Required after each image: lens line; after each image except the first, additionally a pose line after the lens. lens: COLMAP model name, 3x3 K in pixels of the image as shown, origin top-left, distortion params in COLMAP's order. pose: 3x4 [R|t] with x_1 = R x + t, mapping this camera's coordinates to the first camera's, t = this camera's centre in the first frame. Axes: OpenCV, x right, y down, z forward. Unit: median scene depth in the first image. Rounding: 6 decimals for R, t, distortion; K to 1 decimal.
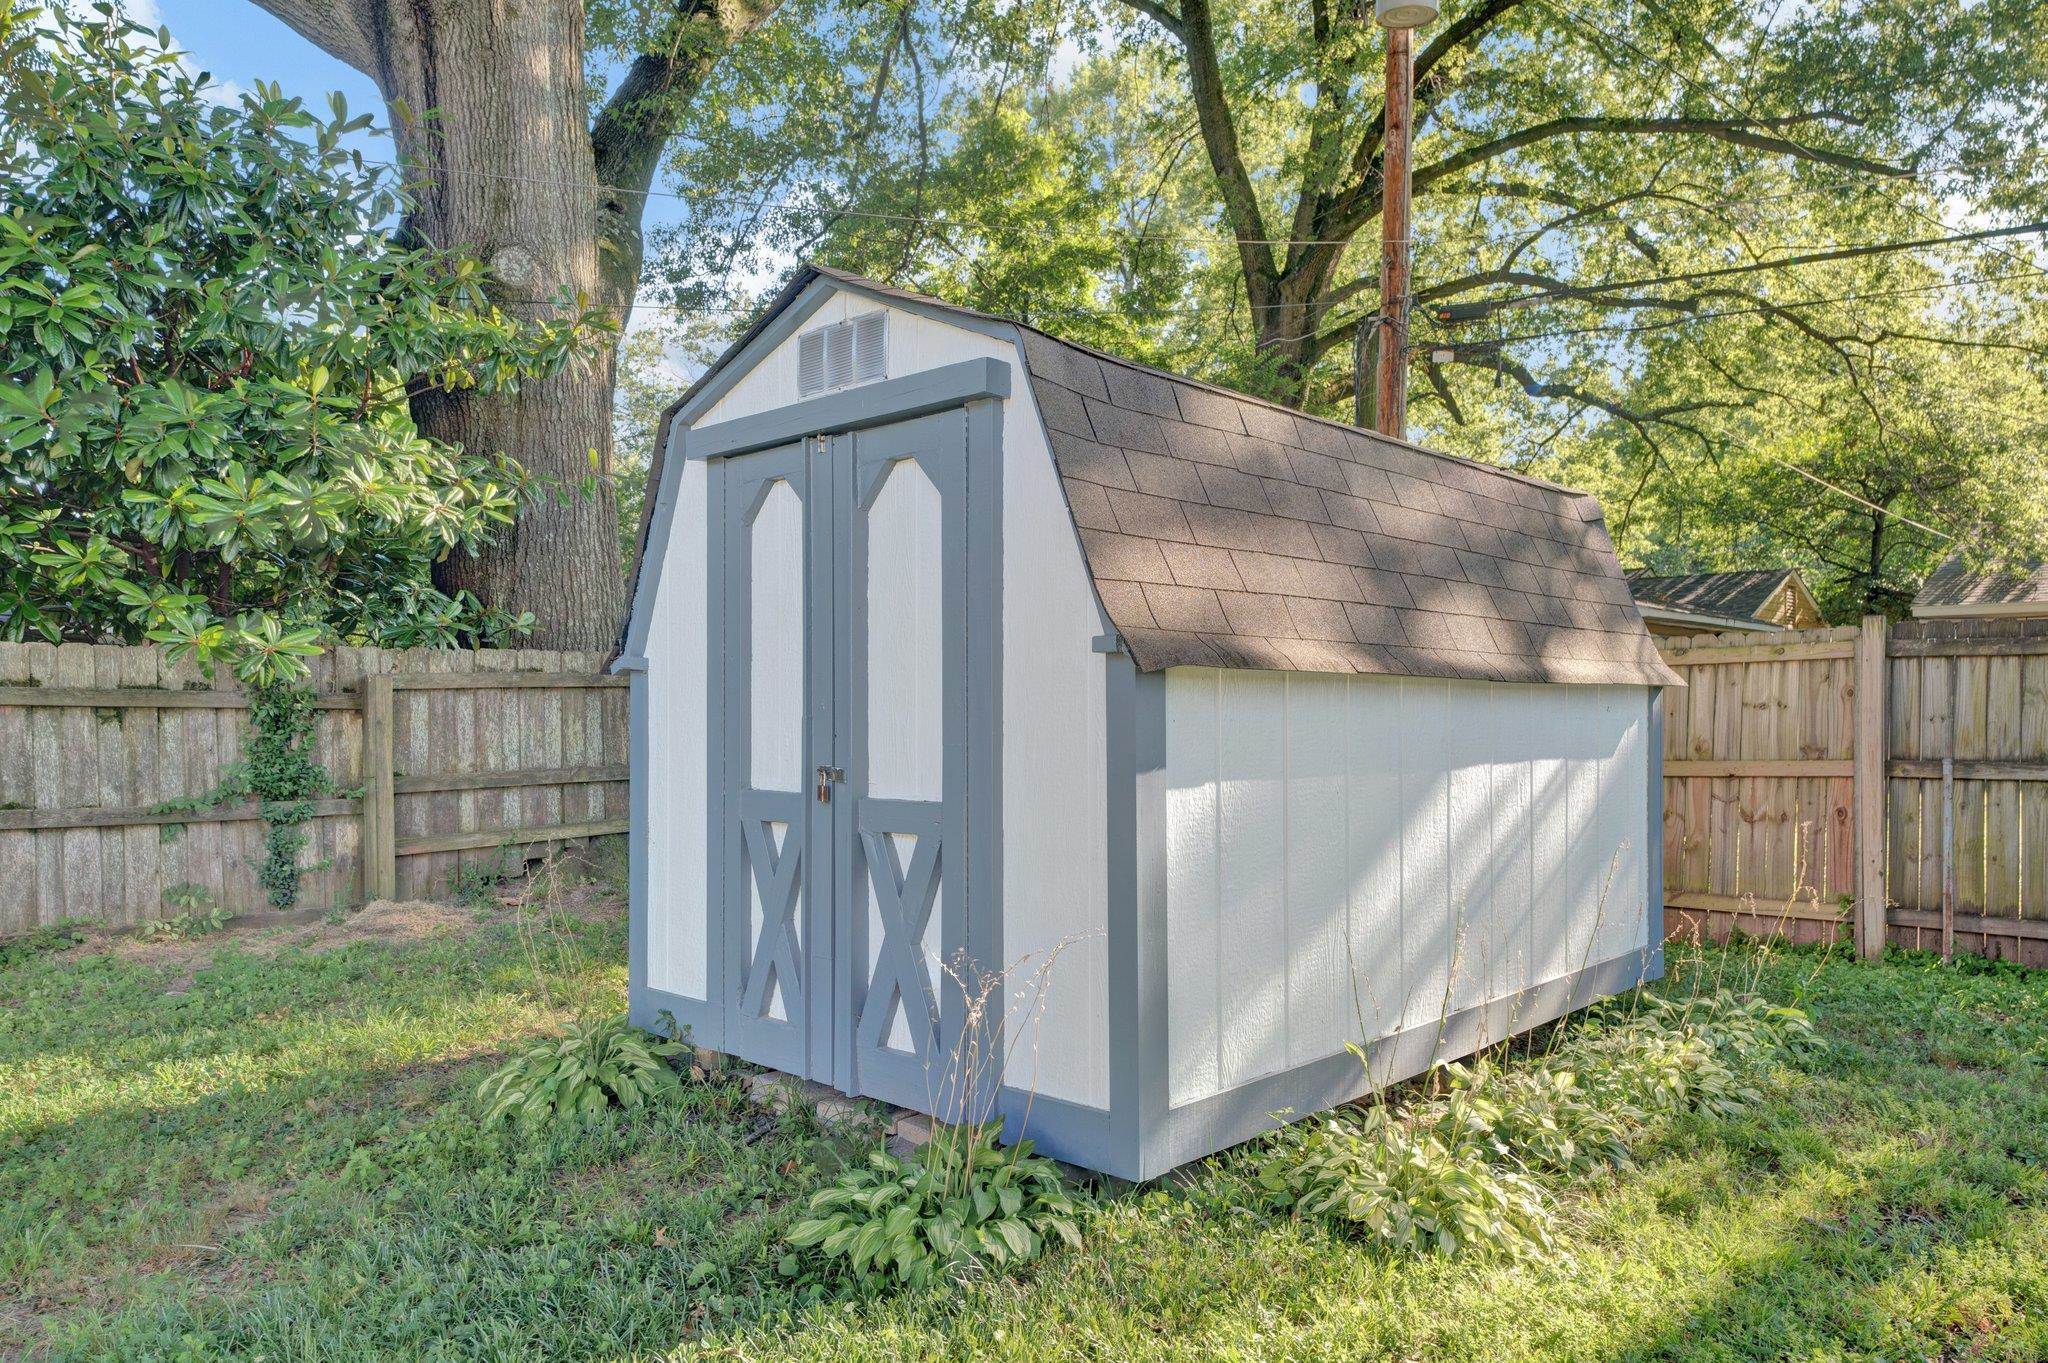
lens RADIAL K [[1391.5, 0, 1024.0], [0, 1391.5, 681.5], [0, 0, 1]] dist [0.000485, 0.000506]
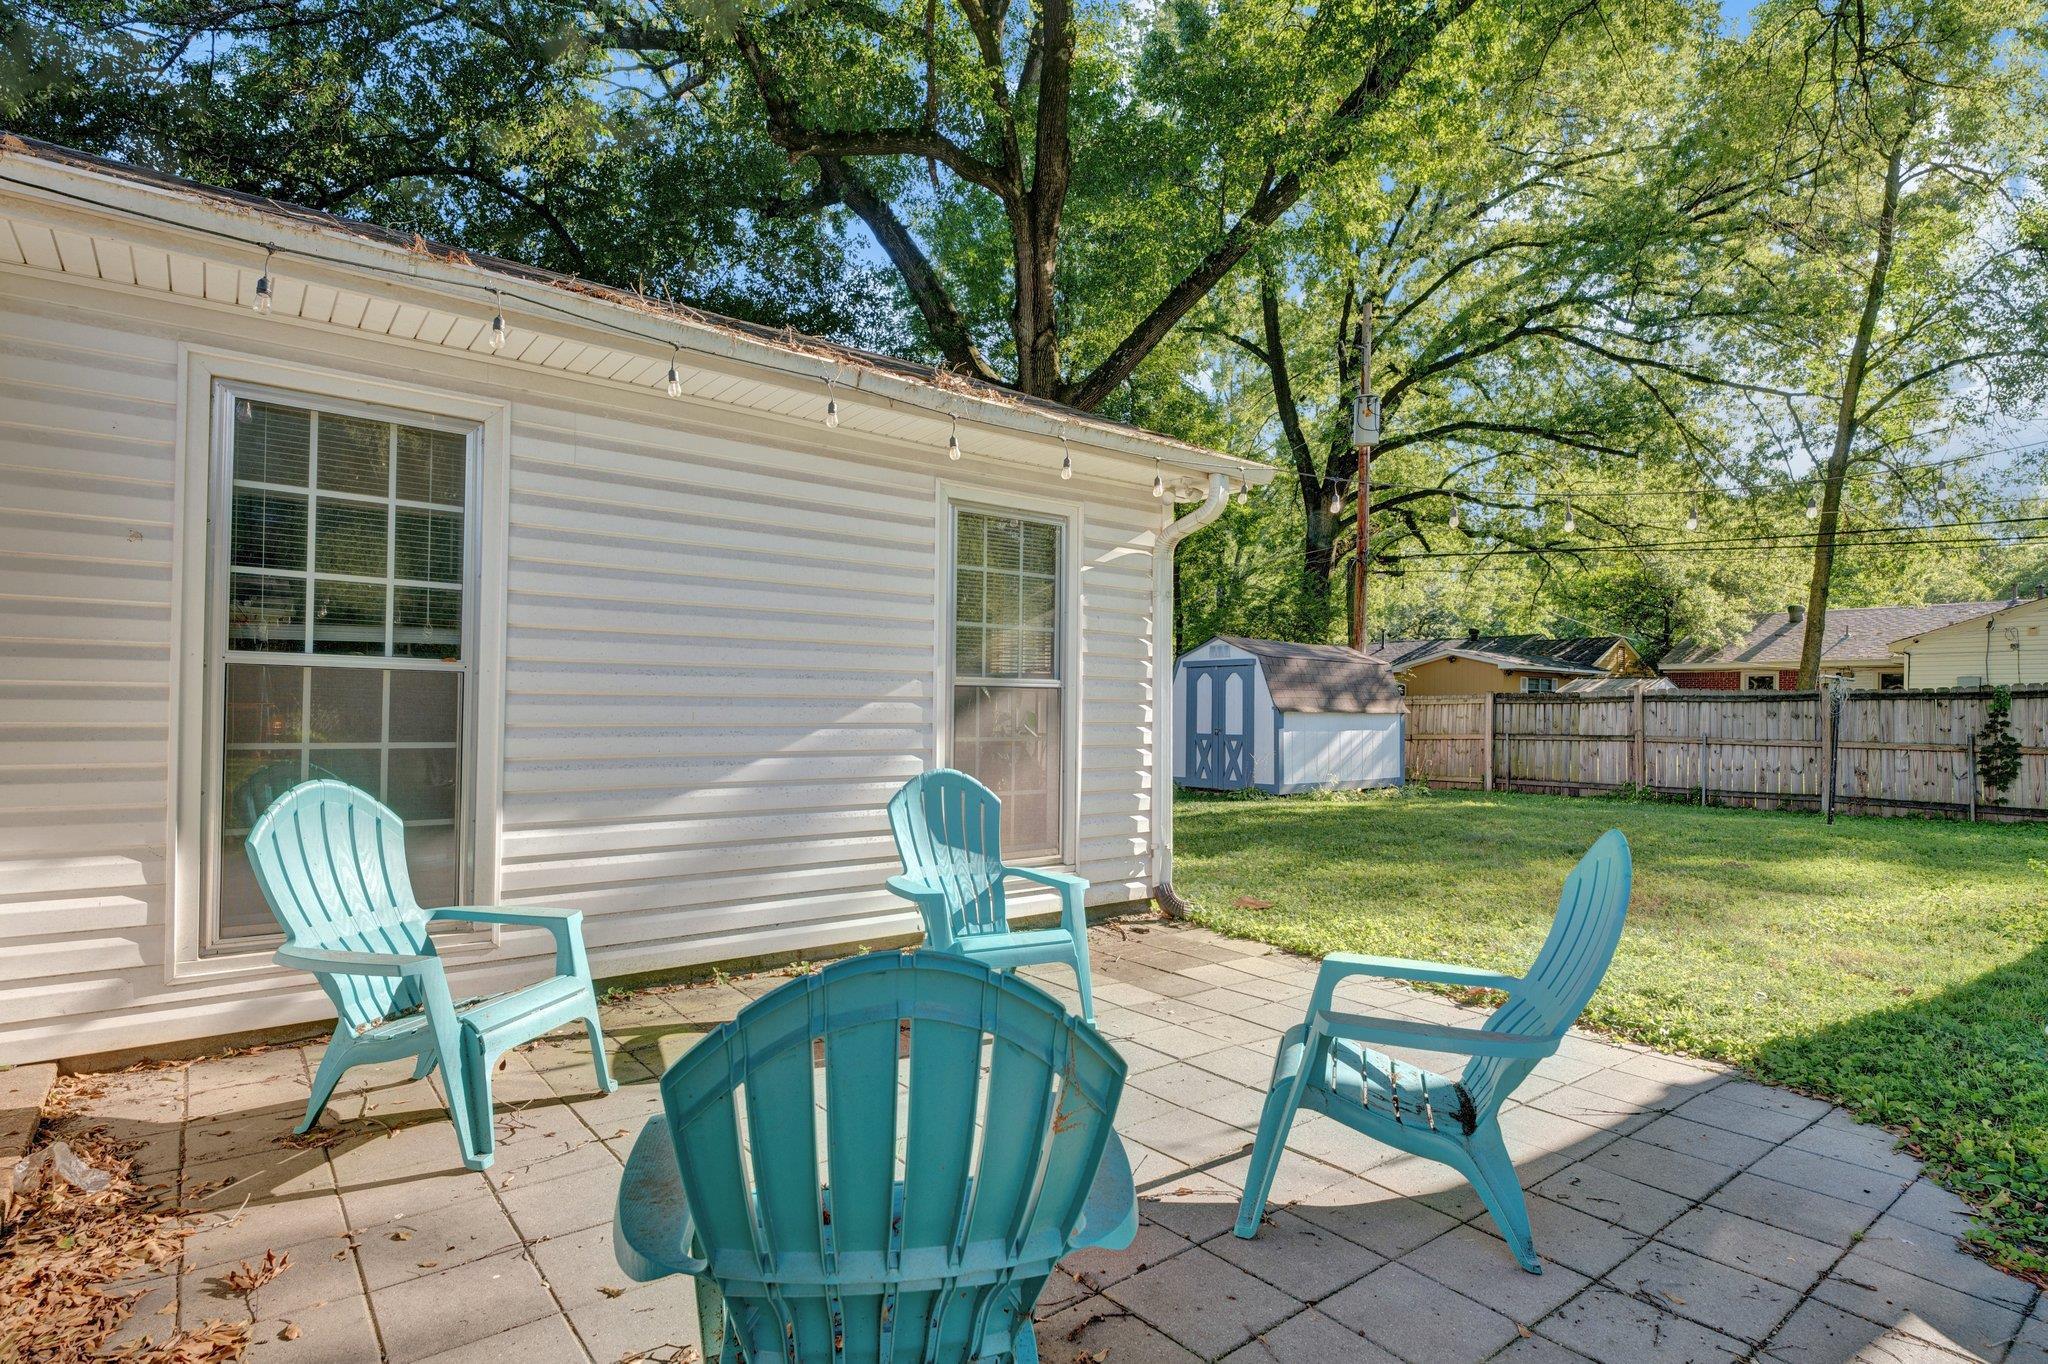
lens RADIAL K [[1033.6, 0, 1022.6], [0, 1033.6, 702.8], [0, 0, 1]] dist [-0.000136, -0.000176]
pose [[0.994384, 0.004289, -0.105743, -0.247303], [-0.003299, 0.999949, 0.009529, -0.038907], [0.105779, -0.009127, 0.994348, -1.607059]]
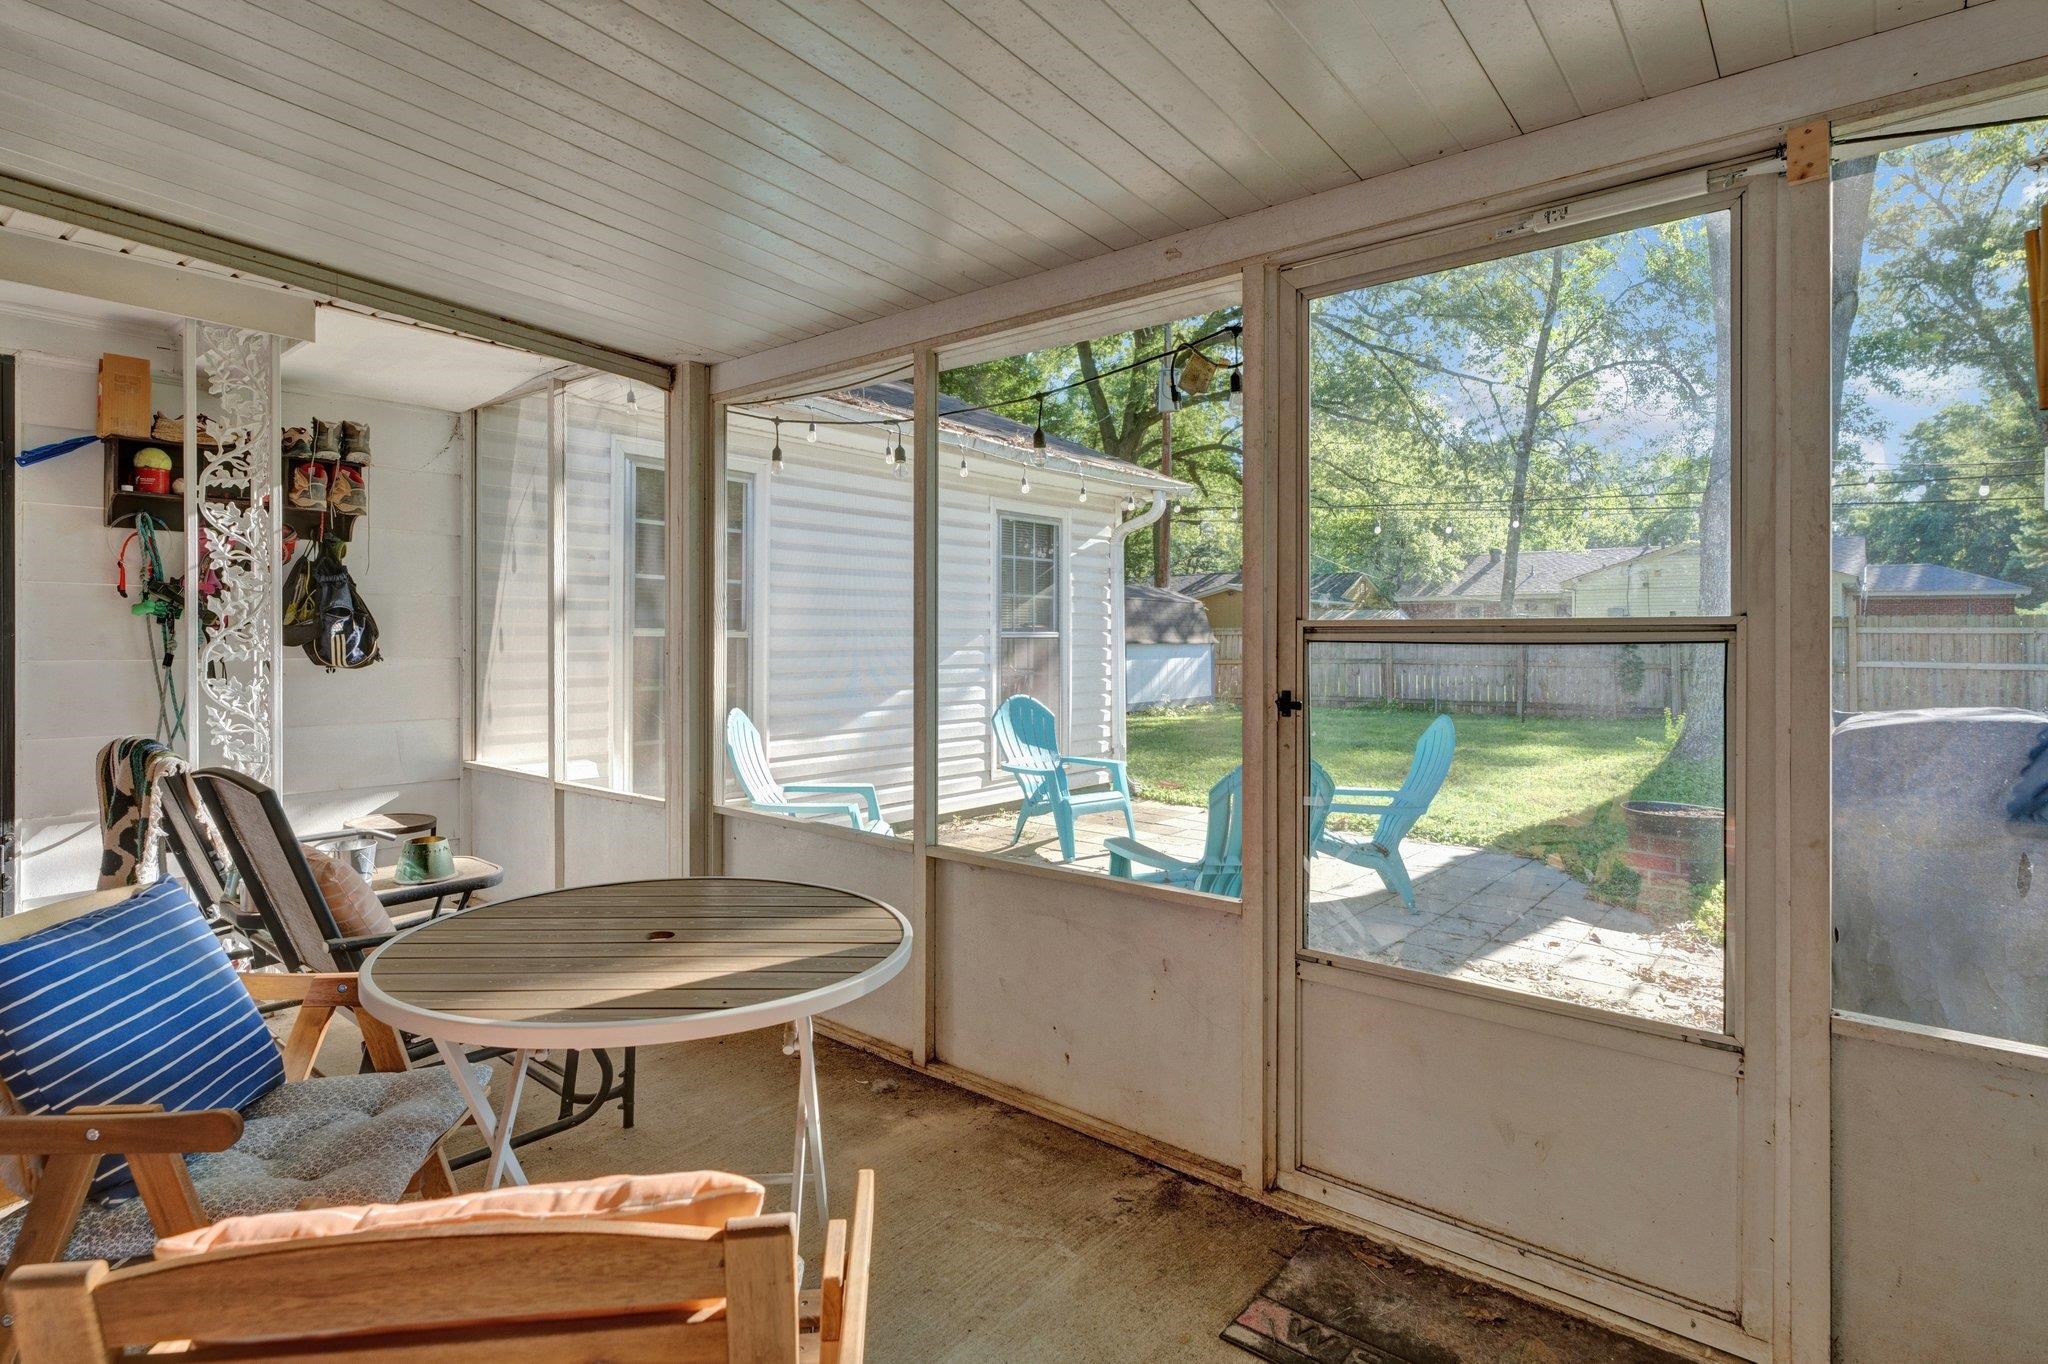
lens RADIAL K [[1020.7, 0, 1016.4], [0, 1020.7, 635.0], [0, 0, 1]] dist [0.000378, 0.000027]
pose [[0.995019, -0.006013, 0.099506, -0.462167], [0.004639, 0.999891, 0.014038, -0.061780], [-0.099580, -0.013506, 0.994938, -1.936749]]
